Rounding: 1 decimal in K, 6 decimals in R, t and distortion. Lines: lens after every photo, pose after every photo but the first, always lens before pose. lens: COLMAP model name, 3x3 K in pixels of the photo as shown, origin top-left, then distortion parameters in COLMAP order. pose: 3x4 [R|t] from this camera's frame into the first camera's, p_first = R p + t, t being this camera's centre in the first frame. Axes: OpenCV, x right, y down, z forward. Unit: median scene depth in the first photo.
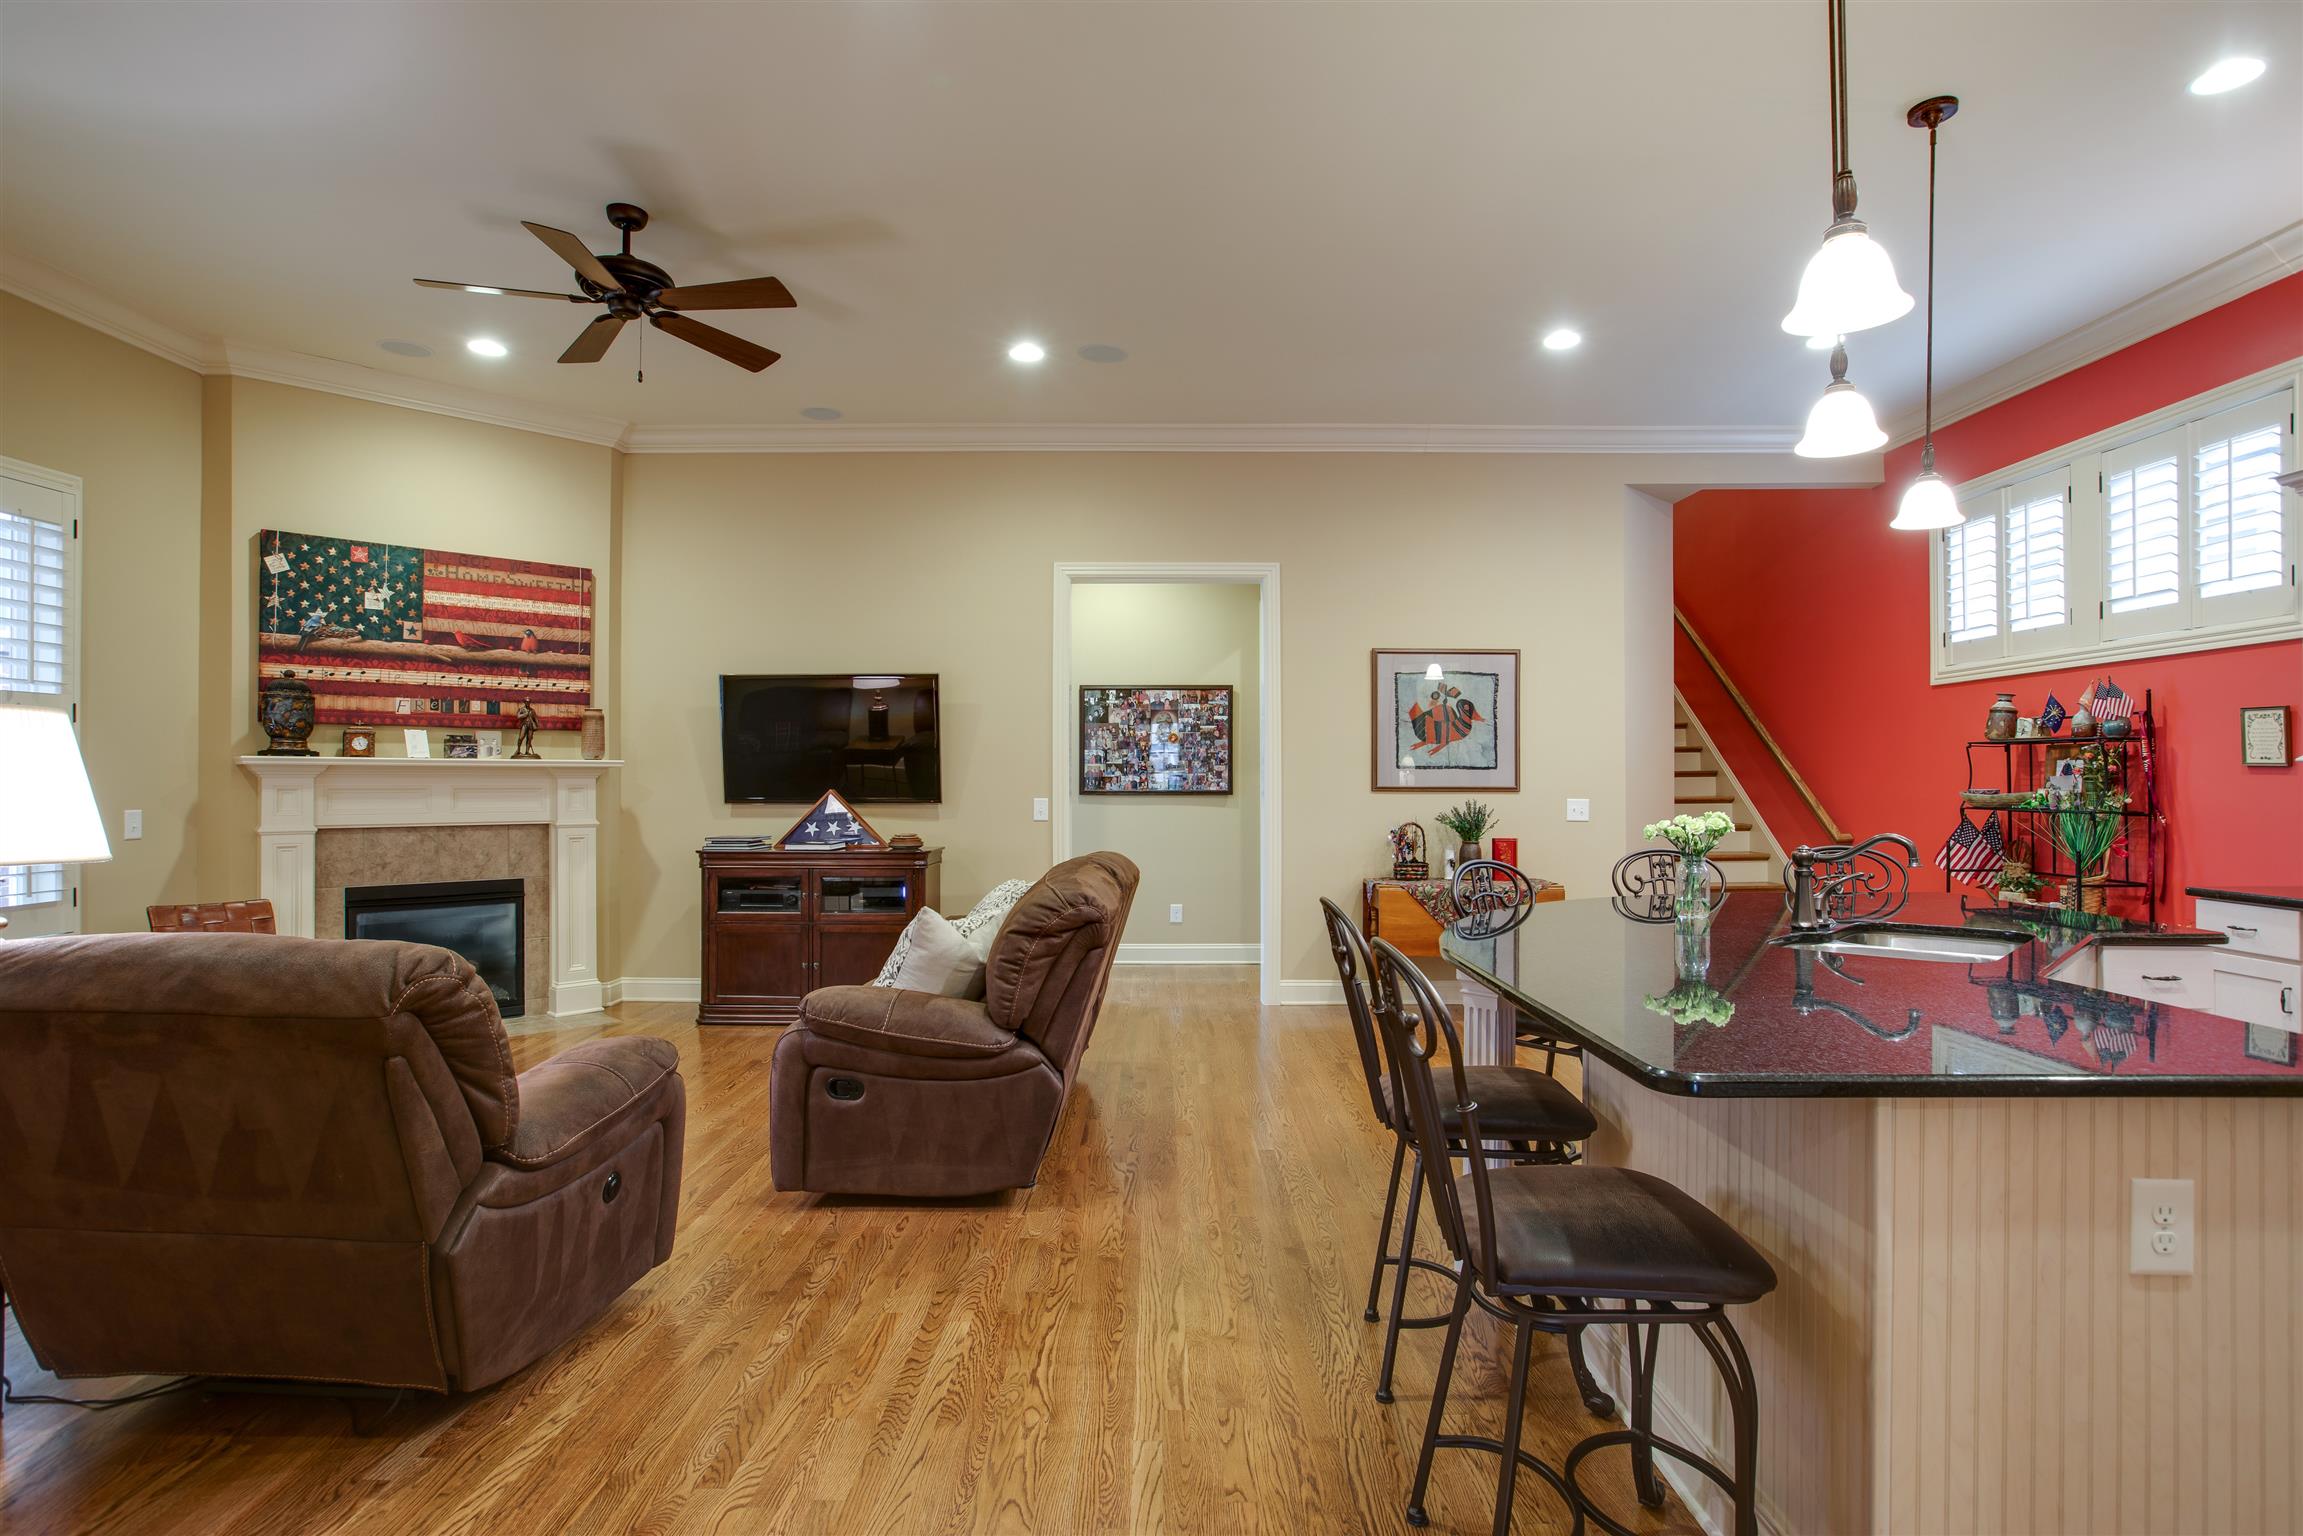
lens RADIAL K [[1114.5, 0, 1147.5], [0, 1114.5, 775.4], [0, 0, 1]] dist [-0.041968, 0.014782]
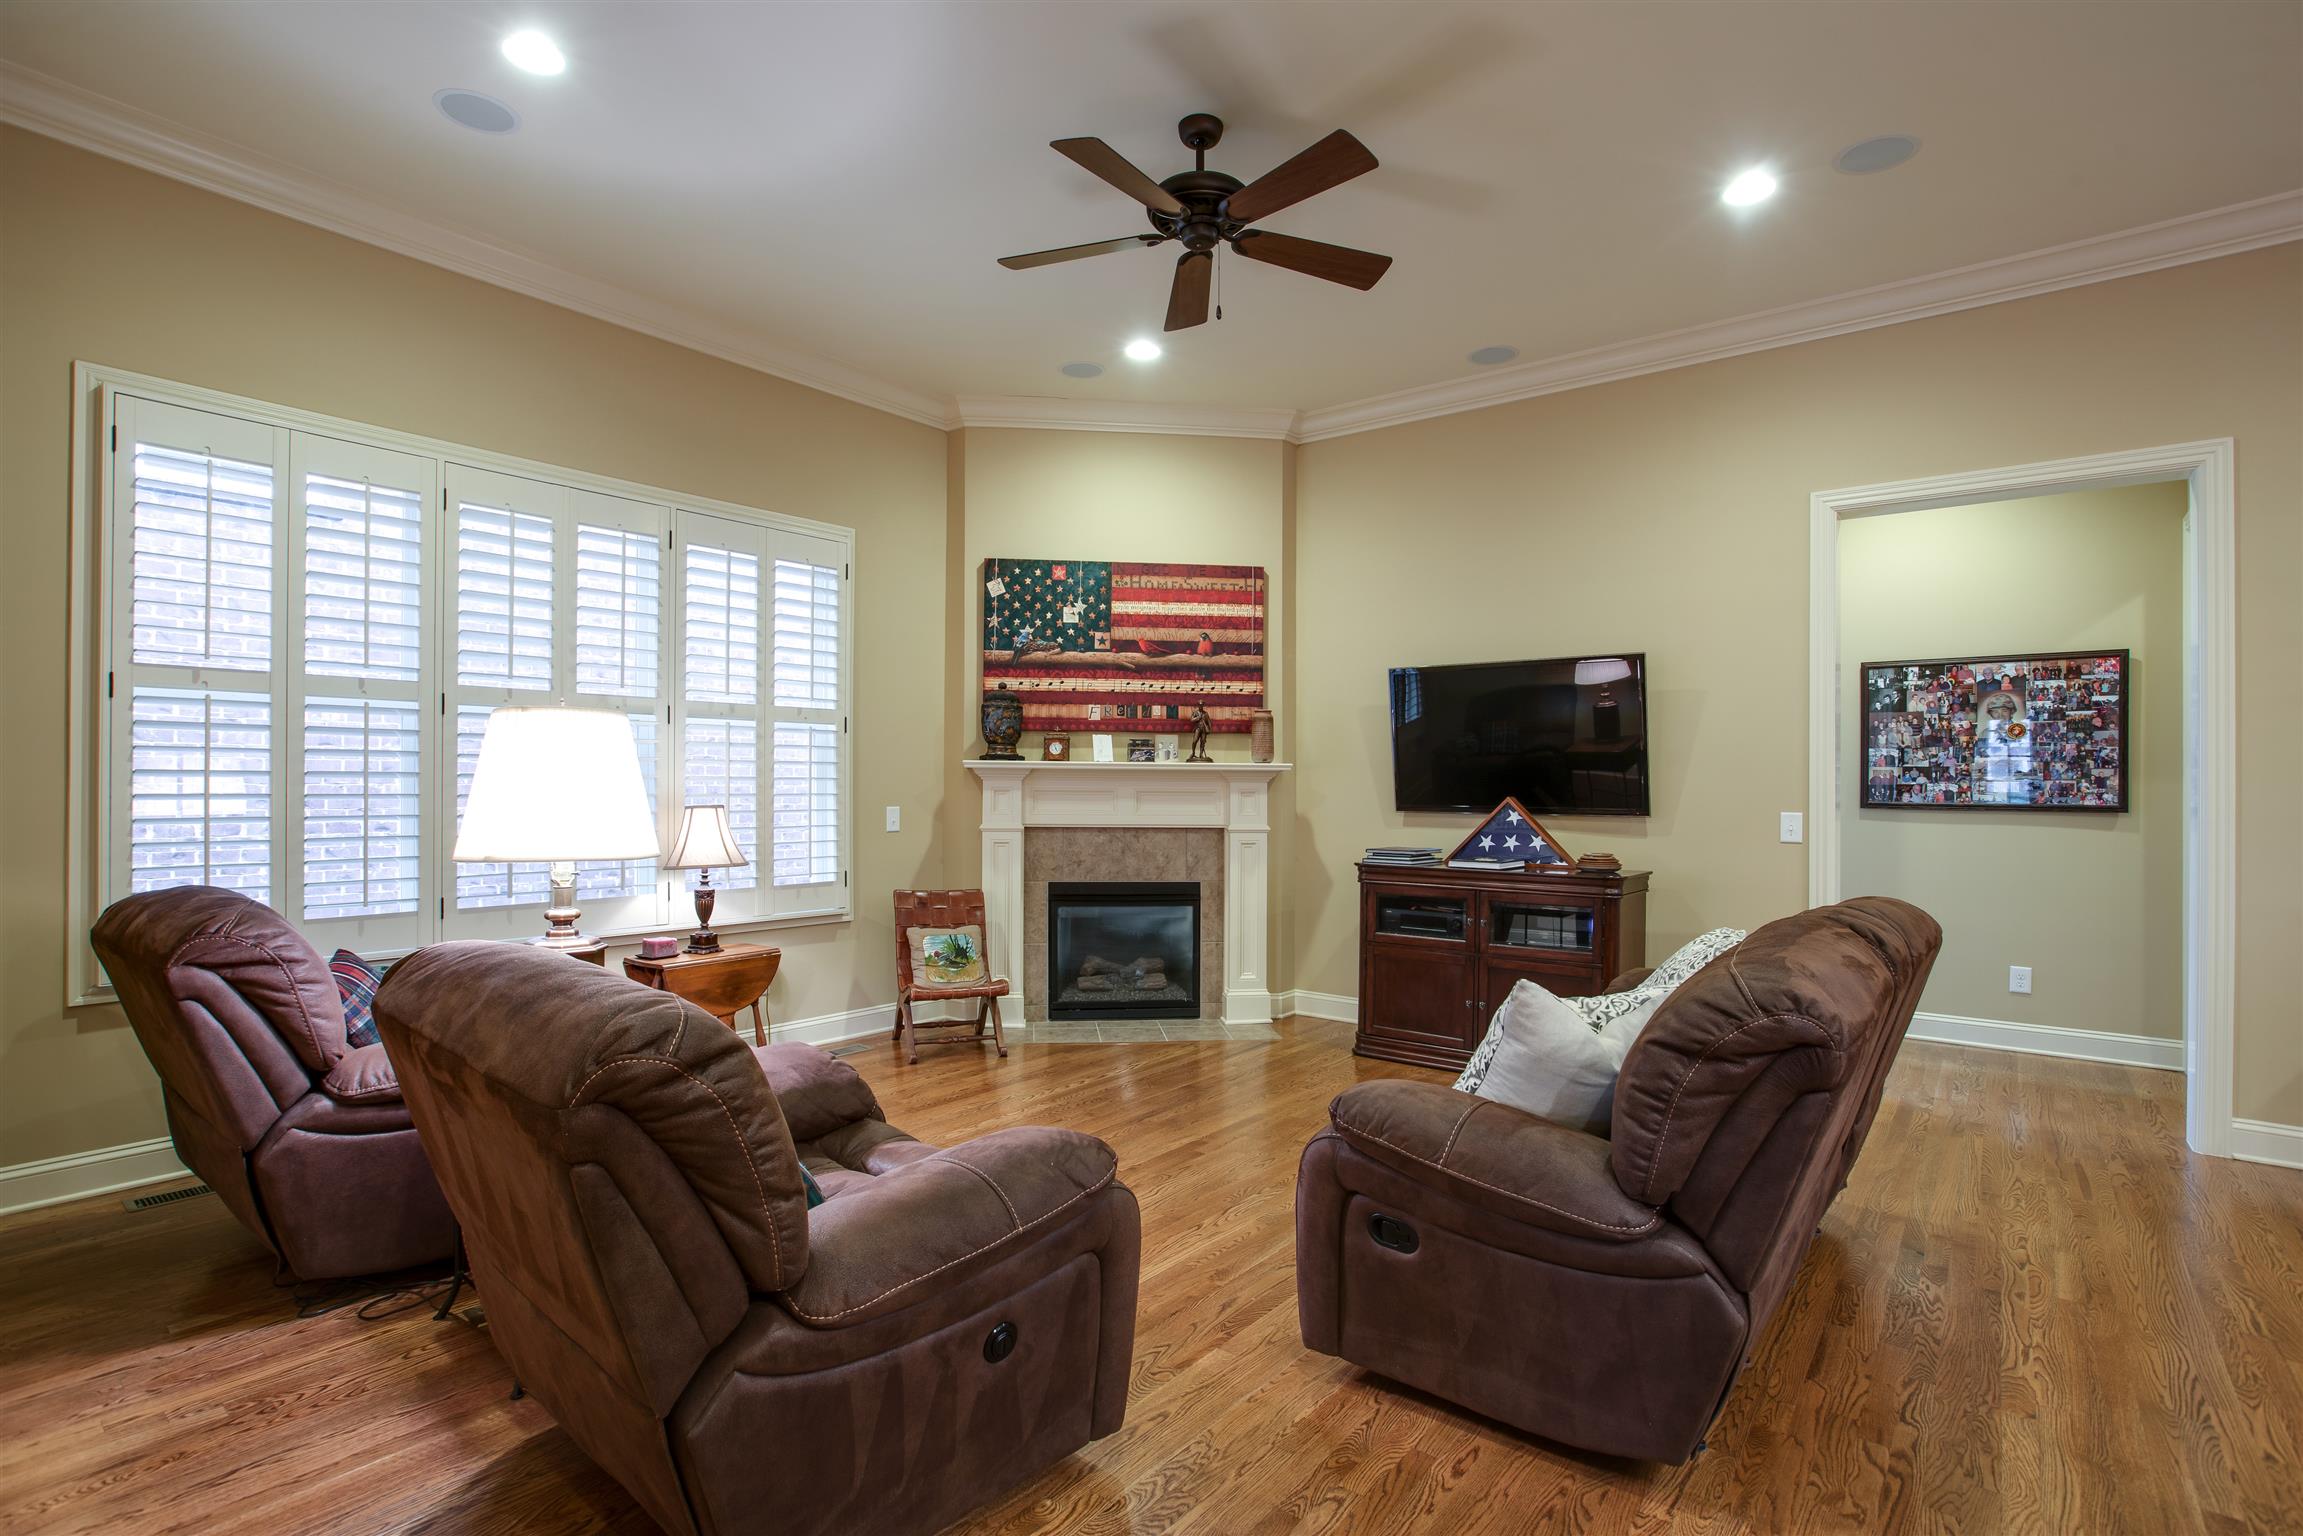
lens RADIAL K [[1114.5, 0, 1129.7], [0, 1114.5, 775.3], [0, 0, 1]] dist [-0.041968, 0.014782]
pose [[0.787203, 0.002045, -0.616691, 0.011230], [-0.005440, 0.999979, -0.003628, 0.000884], [0.616670, 0.006210, 0.787197, 0.192491]]
